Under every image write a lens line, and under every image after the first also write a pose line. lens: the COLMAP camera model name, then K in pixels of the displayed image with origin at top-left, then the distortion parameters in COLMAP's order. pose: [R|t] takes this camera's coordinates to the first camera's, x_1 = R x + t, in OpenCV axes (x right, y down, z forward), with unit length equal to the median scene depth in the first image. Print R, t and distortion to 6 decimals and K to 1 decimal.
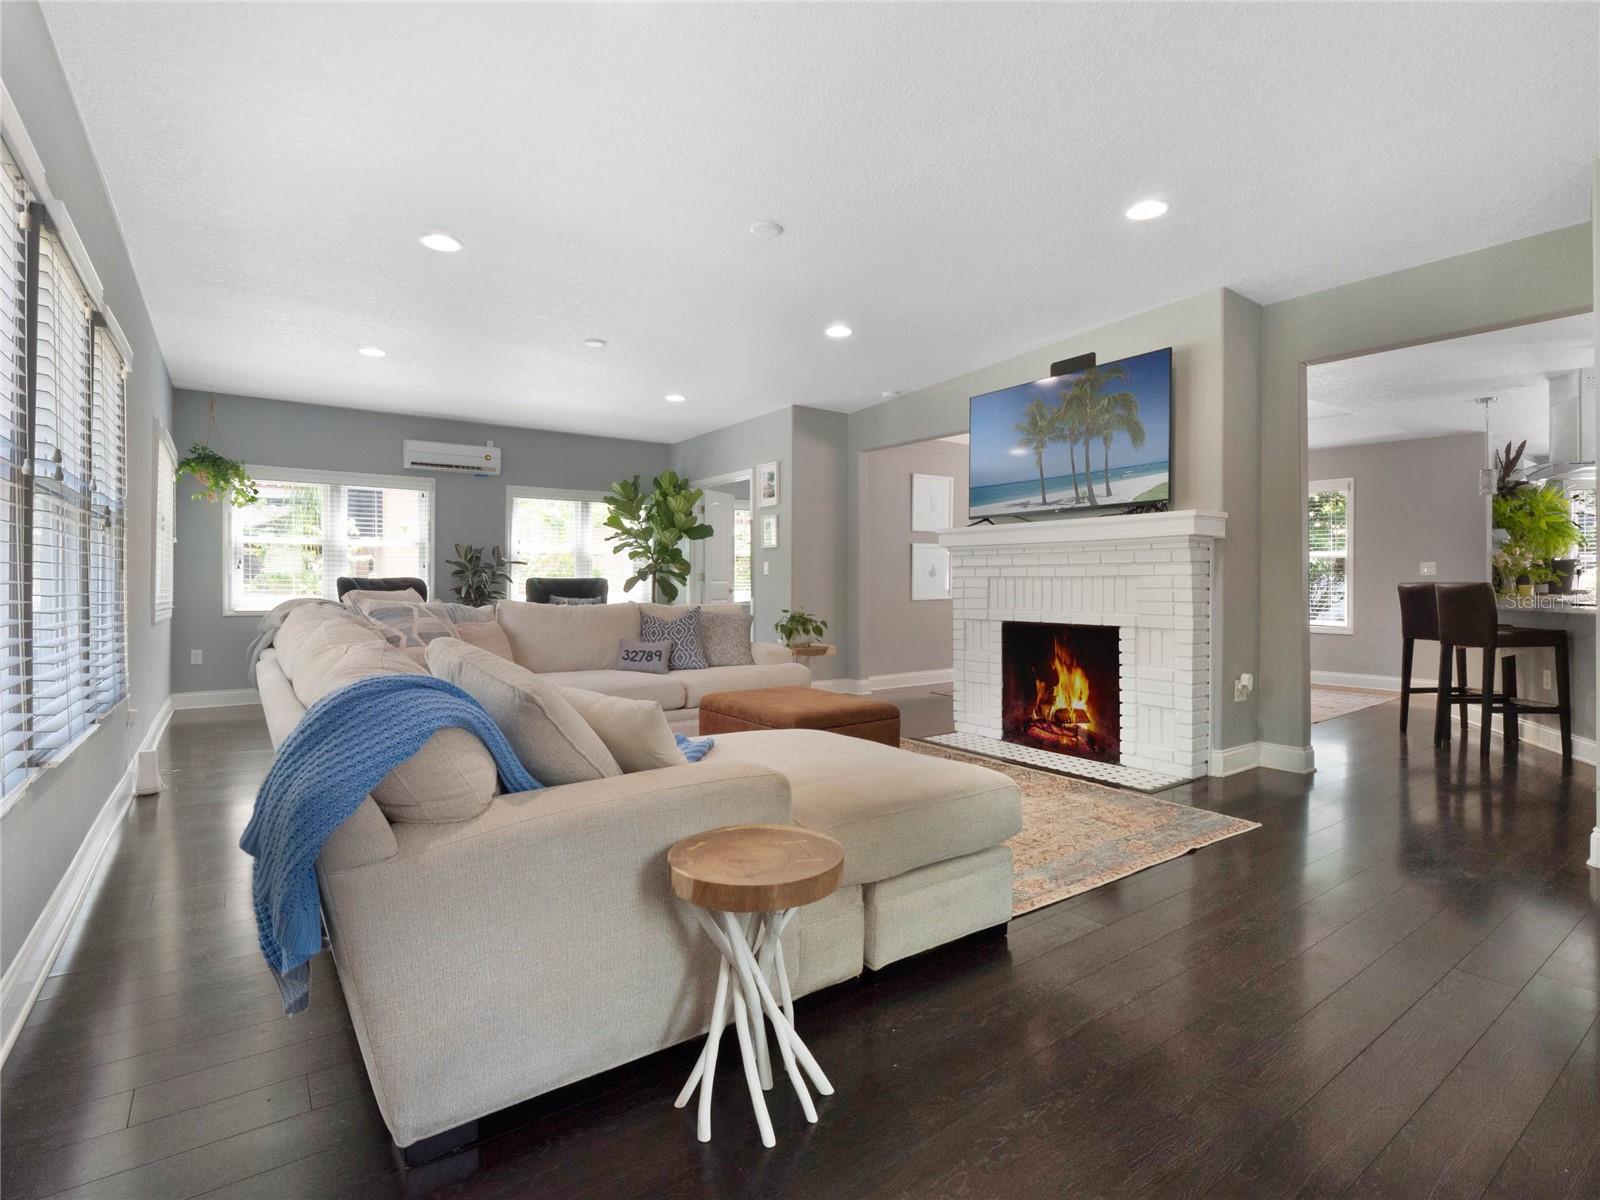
lens RADIAL K [[765.0, 0, 821.4], [0, 765.0, 599.0], [0, 0, 1]] dist [-0.001522, -0.016658]
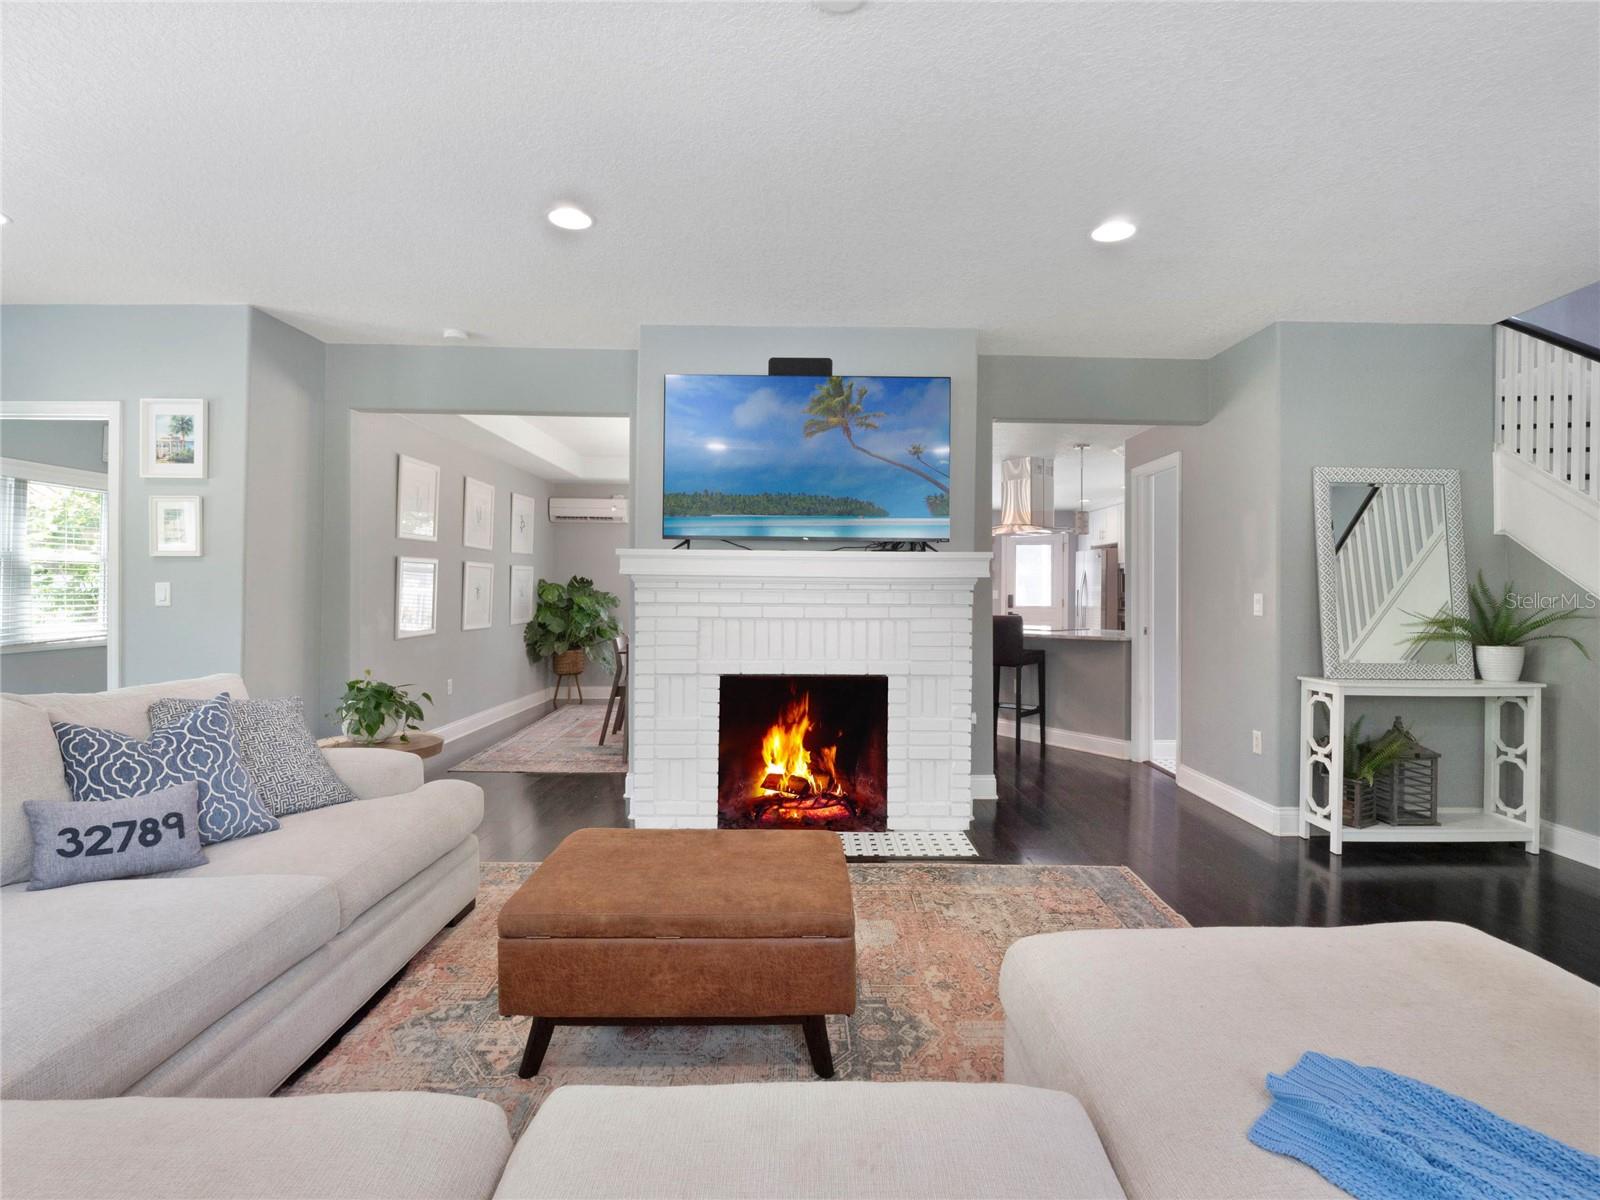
lens RADIAL K [[765.0, 0, 821.4], [0, 765.0, 599.0], [0, 0, 1]] dist [-0.001522, -0.016658]
pose [[0.594737, -0.000280, 0.803920, -0.317456], [0.009731, 0.999929, -0.006851, -0.040468], [-0.803861, 0.011897, 0.594698, 0.451285]]
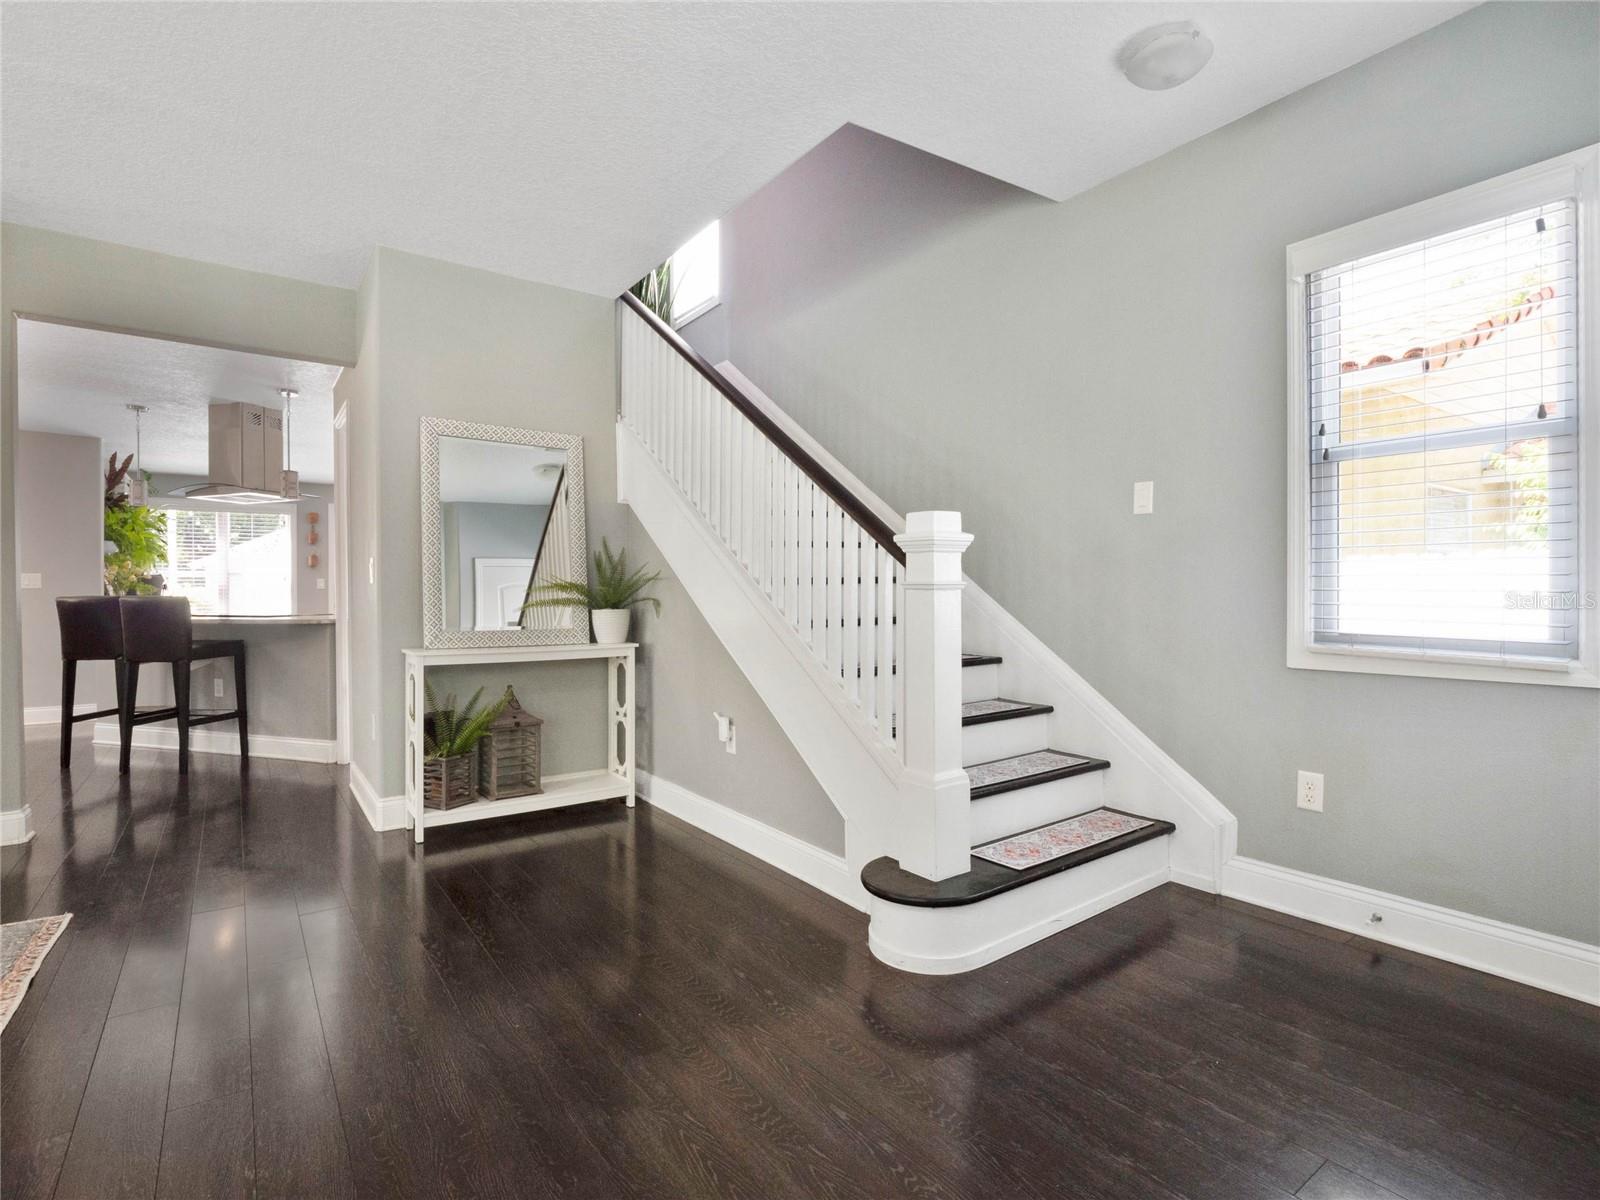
lens RADIAL K [[765.0, 0, 821.4], [0, 765.0, 599.0], [0, 0, 1]] dist [-0.001522, -0.016658]
pose [[-0.000685, -0.003528, 0.999994, -0.098324], [0.024035, 0.999705, 0.003543, -0.000917], [-0.999711, 0.024038, -0.000600, 0.142970]]
